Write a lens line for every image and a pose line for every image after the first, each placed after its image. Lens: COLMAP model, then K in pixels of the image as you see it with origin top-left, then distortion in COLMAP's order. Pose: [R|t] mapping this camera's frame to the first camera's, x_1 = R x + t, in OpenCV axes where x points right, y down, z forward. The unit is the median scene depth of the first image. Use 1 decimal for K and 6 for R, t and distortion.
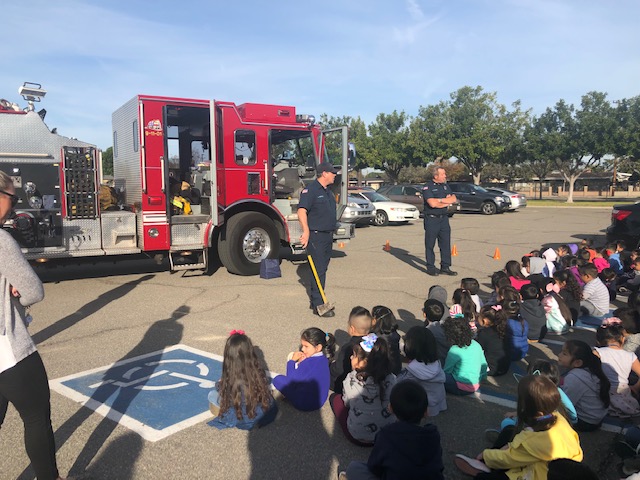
lens RADIAL K [[535.8, 0, 320.0], [0, 535.8, 240.0], [0, 0, 1]] dist [0.006691, 0.001683]
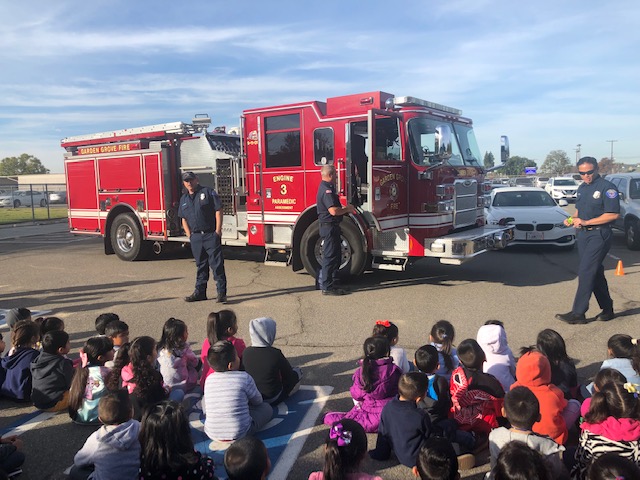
lens RADIAL K [[535.8, 0, 320.0], [0, 535.8, 240.0], [0, 0, 1]] dist [0.006691, 0.001683]
pose [[0.416223, 0.089498, -0.904847, 0.794905], [-0.065256, 0.995518, 0.068449, -0.081266], [0.906918, 0.030557, 0.420198, 0.662640]]
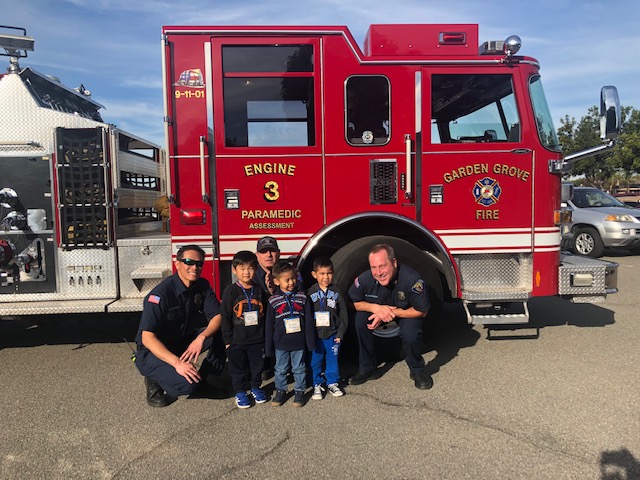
lens RADIAL K [[535.8, 0, 320.0], [0, 535.8, 240.0], [0, 0, 1]] dist [0.006691, 0.001683]
pose [[0.891998, 0.015943, -0.451759, 0.057278], [-0.026555, 0.999500, -0.017158, -0.044399], [0.451259, 0.027301, 0.891975, 0.578888]]
